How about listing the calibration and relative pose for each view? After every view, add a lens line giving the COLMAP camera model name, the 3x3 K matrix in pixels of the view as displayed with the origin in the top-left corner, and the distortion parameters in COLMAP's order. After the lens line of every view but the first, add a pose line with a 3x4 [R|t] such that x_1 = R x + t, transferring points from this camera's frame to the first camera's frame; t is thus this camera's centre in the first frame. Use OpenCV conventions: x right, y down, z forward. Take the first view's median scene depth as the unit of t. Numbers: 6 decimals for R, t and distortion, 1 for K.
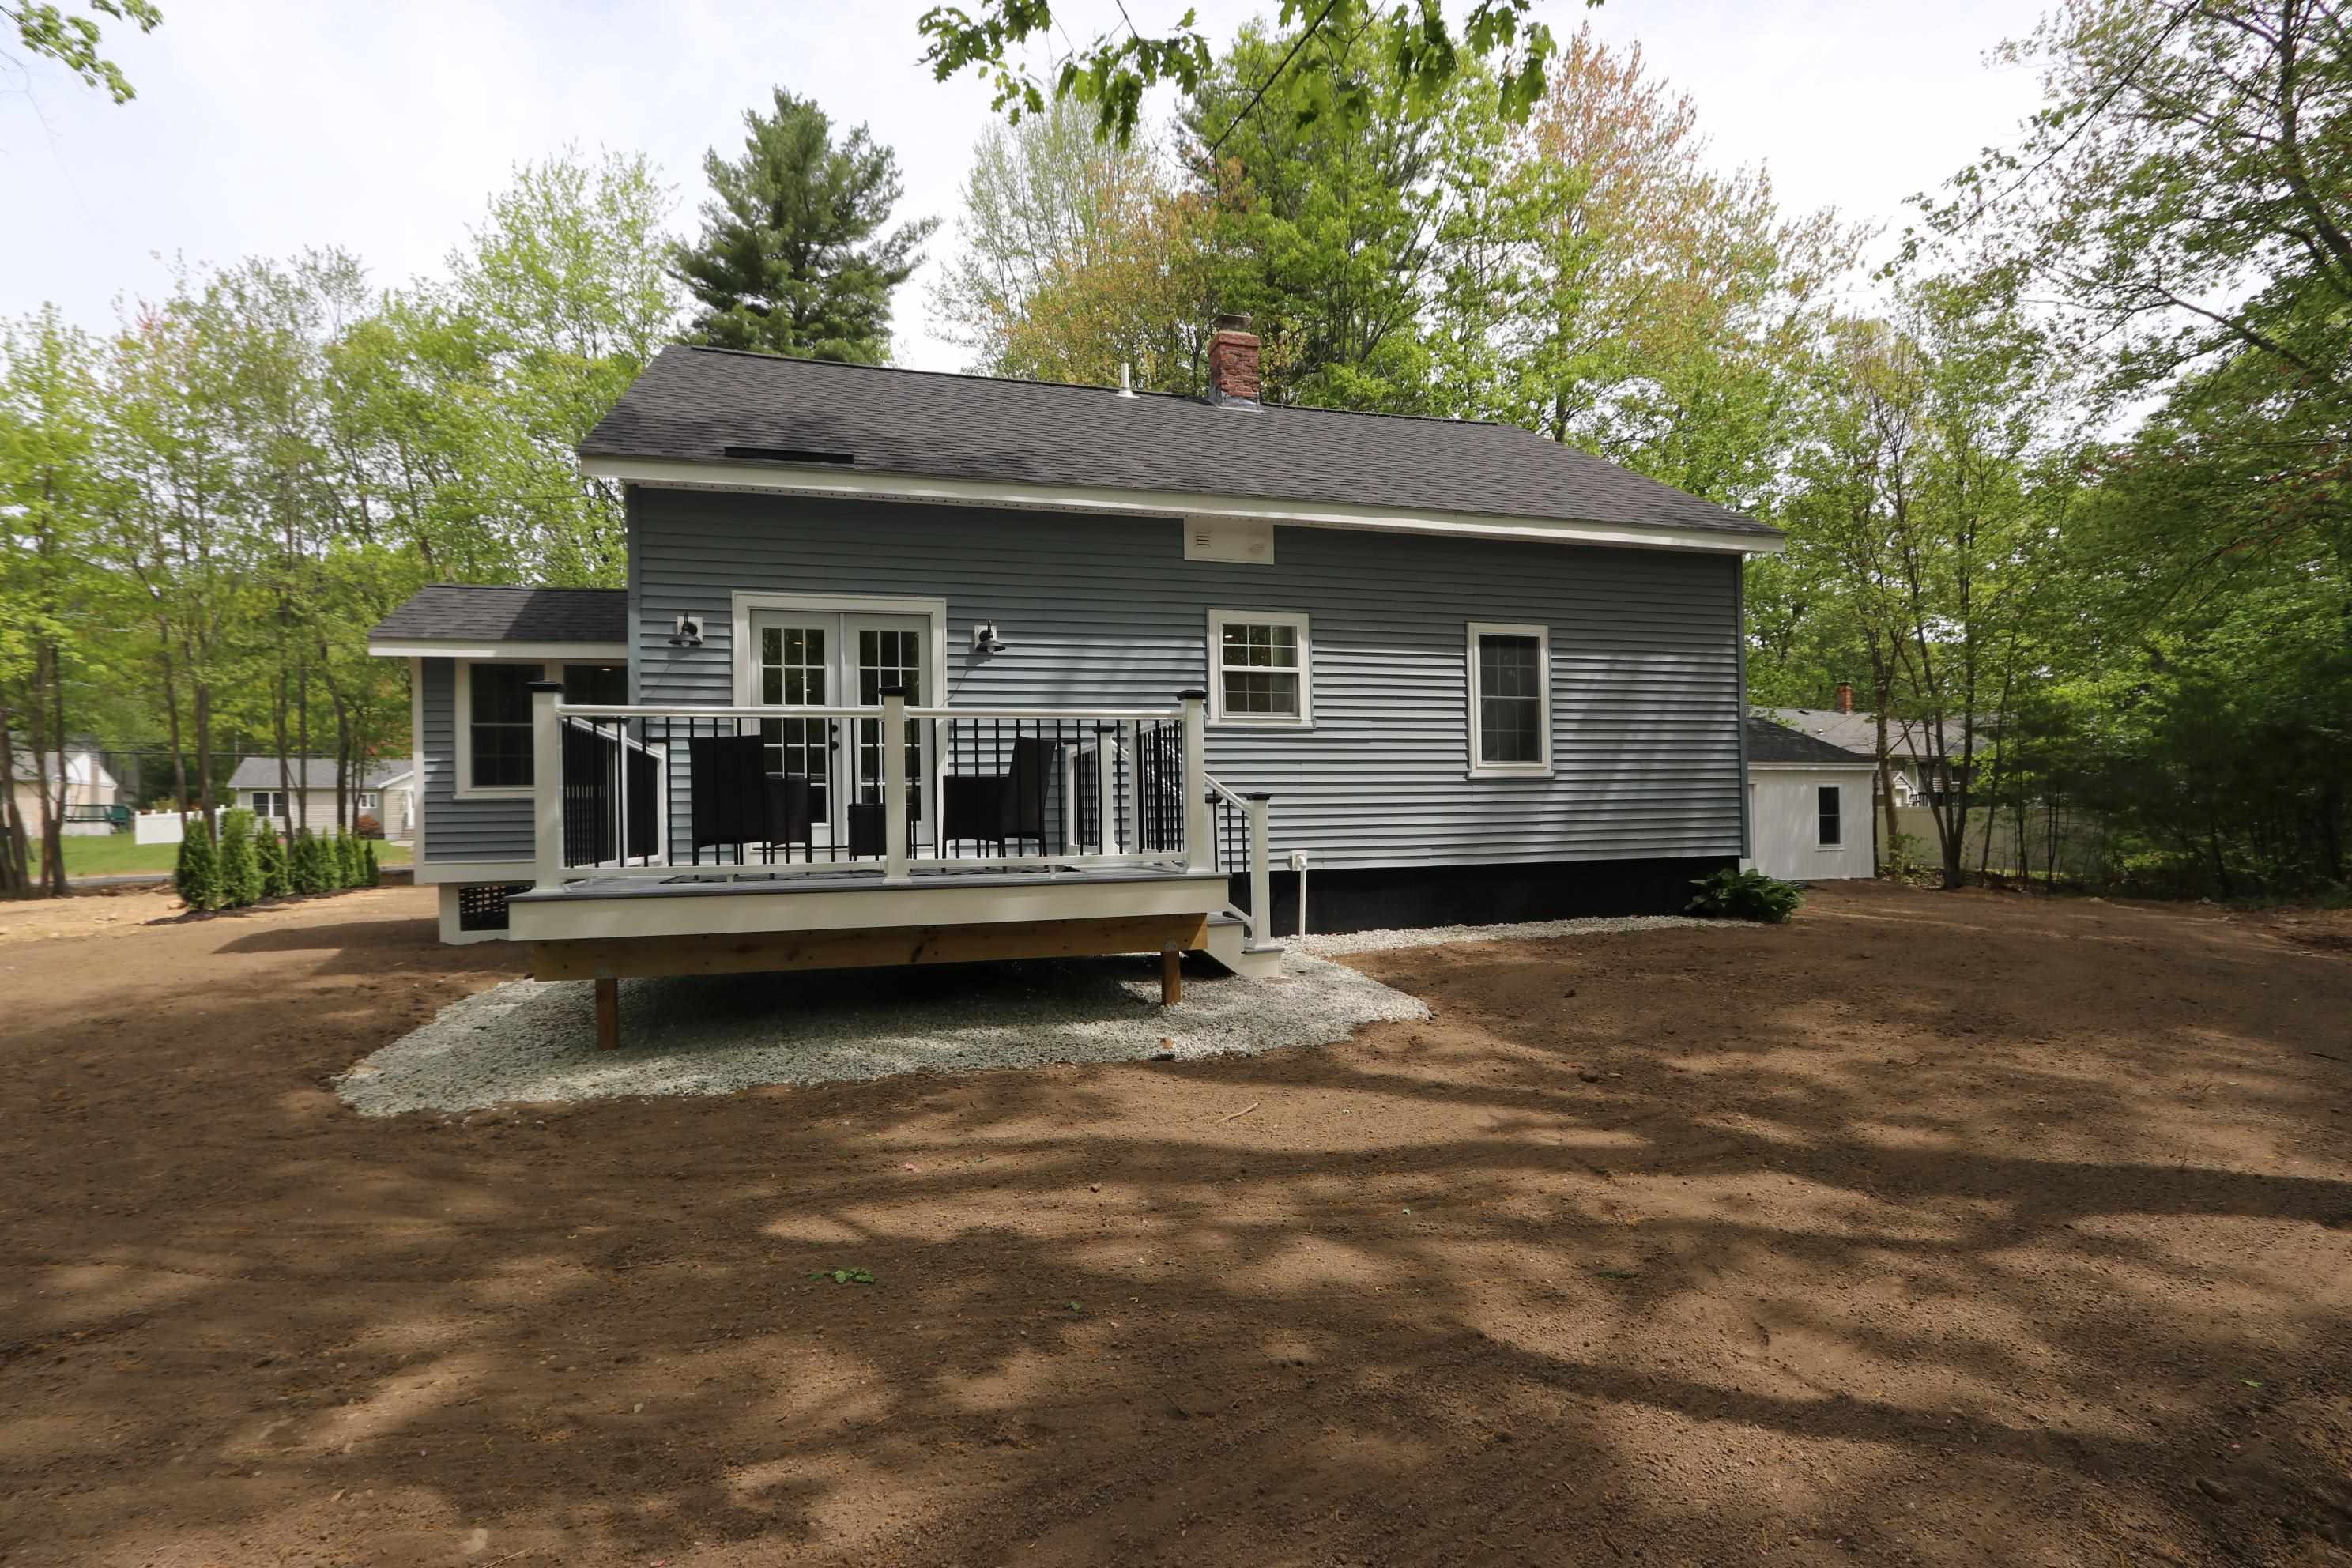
lens RADIAL K [[1094.6, 0, 1149.7], [0, 1094.6, 811.0], [0, 0, 1]] dist [-0.013319, 0.000011]
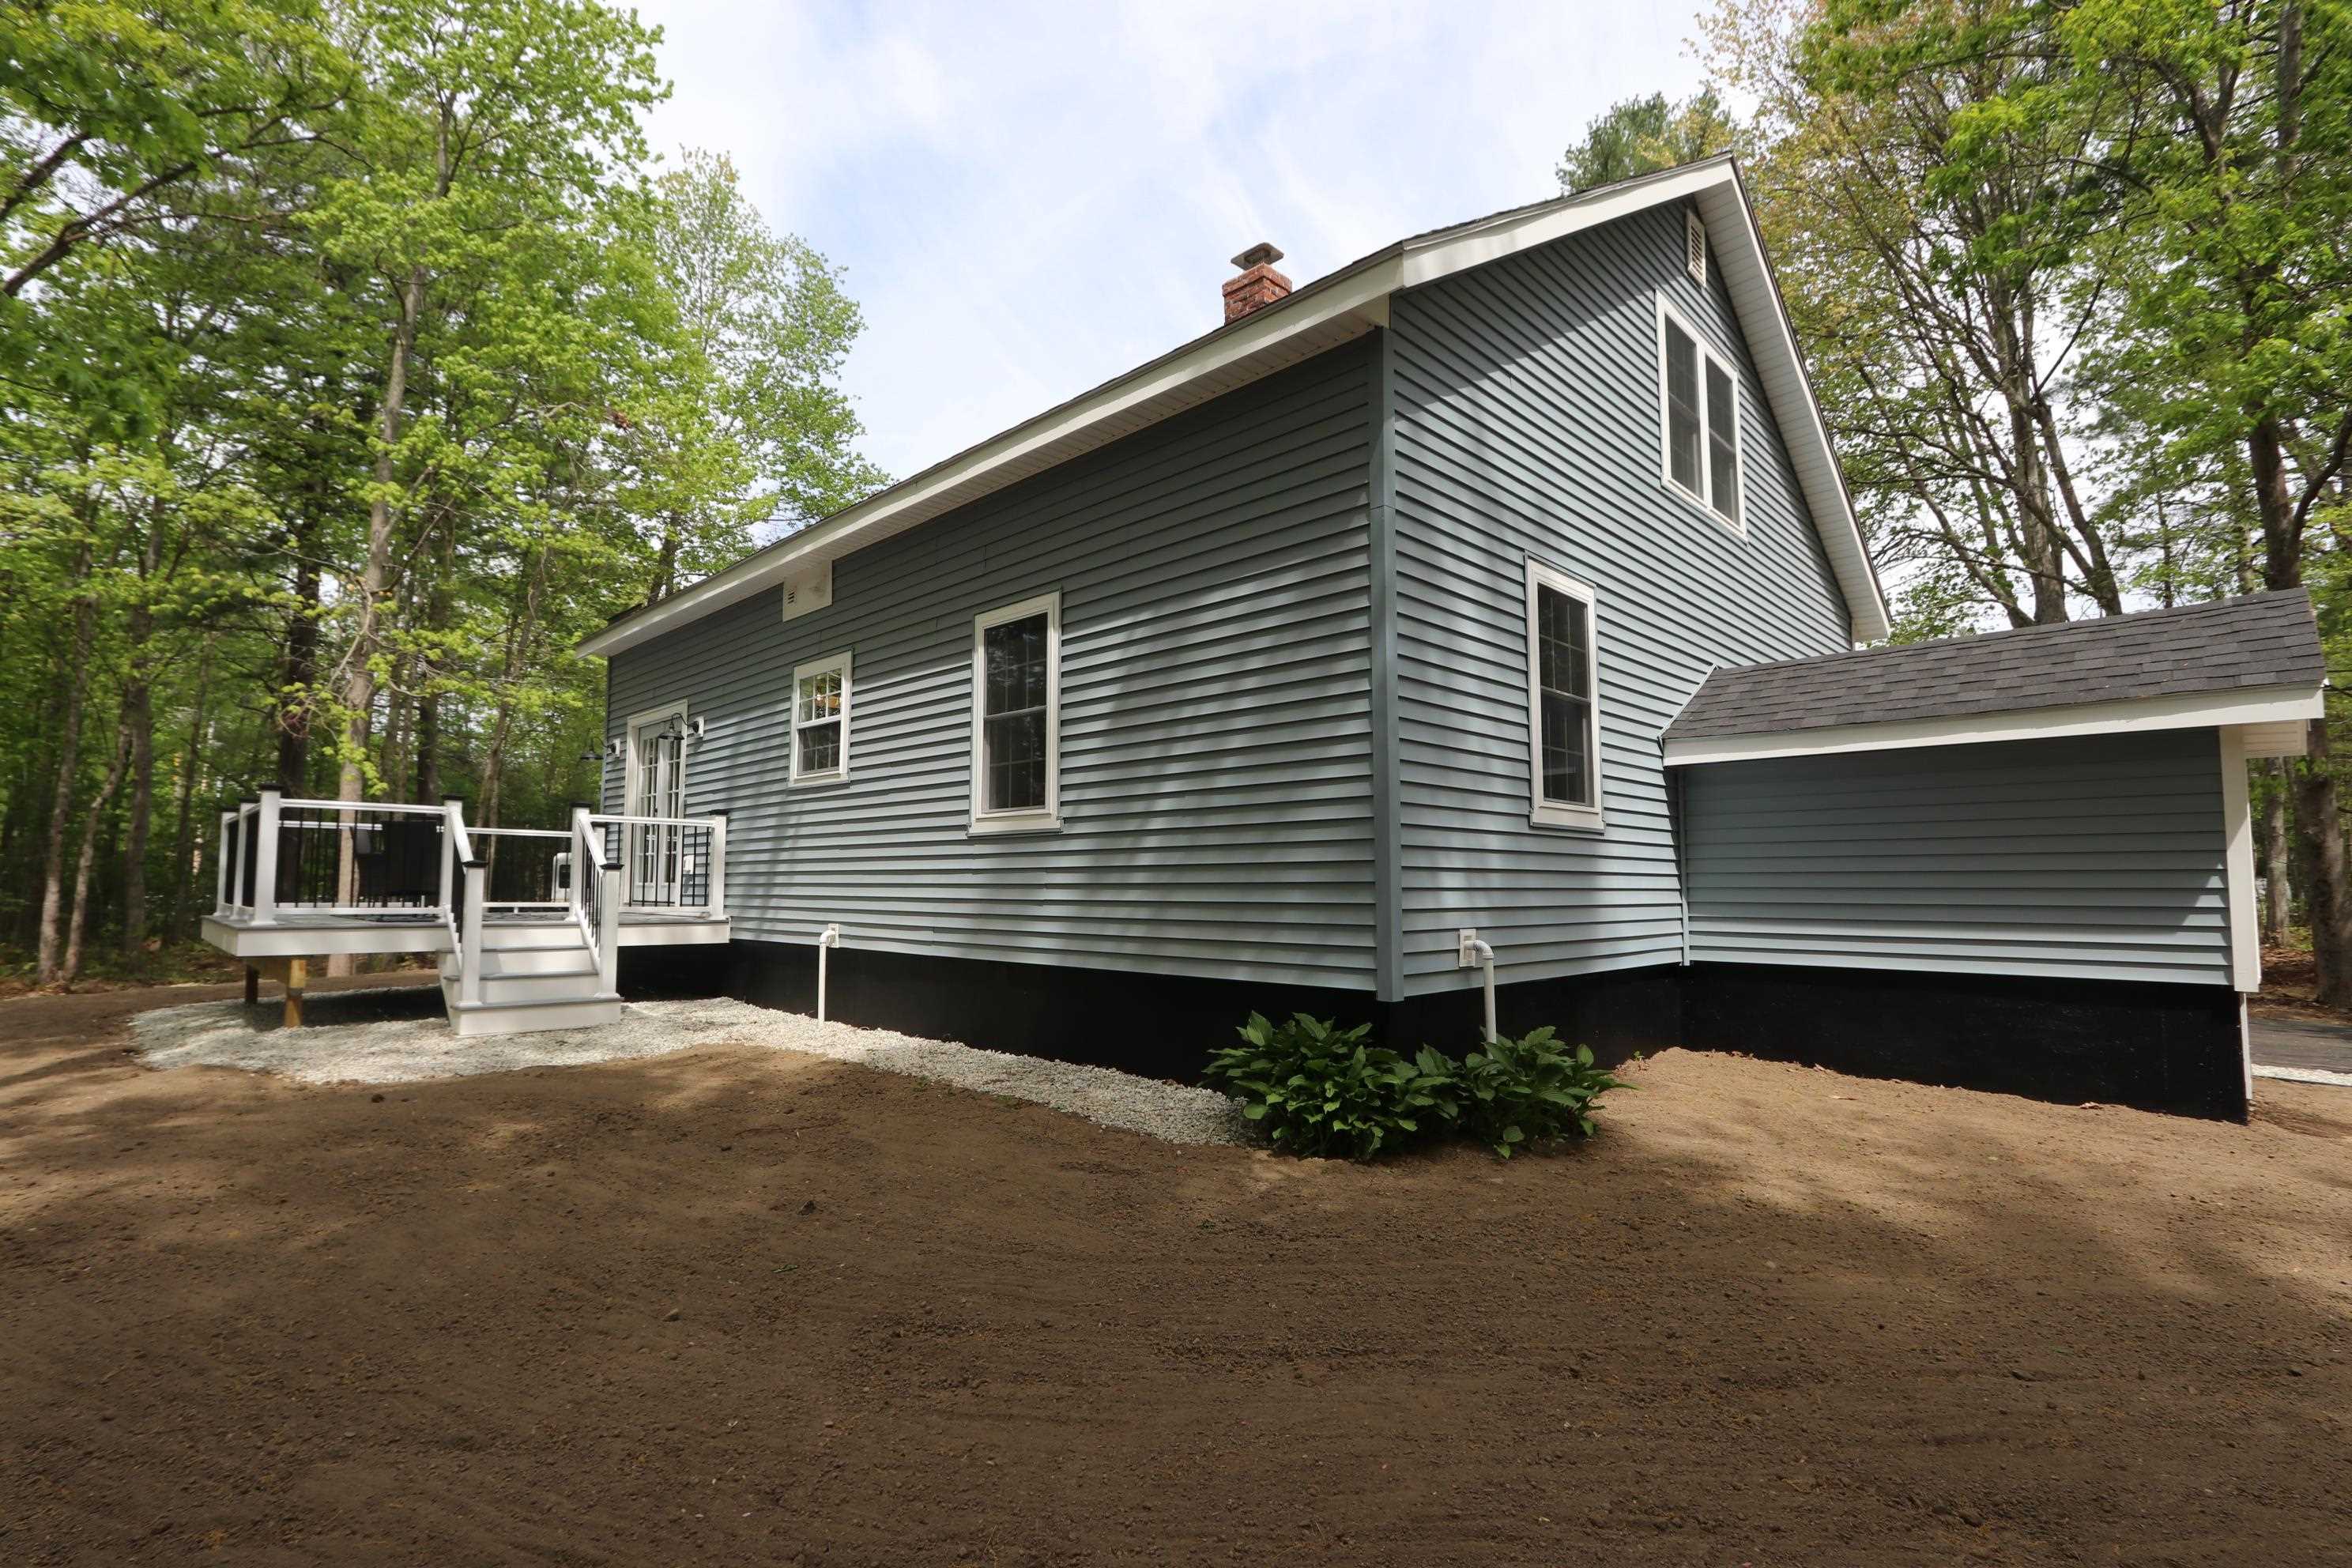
lens RADIAL K [[1094.6, 0, 1149.7], [0, 1094.6, 811.0], [0, 0, 1]] dist [-0.013319, 0.000011]
pose [[0.466232, -0.045796, -0.883476, 0.954067], [-0.010733, 0.998293, -0.057412, -0.006306], [0.884597, 0.036249, 0.464945, 0.763251]]
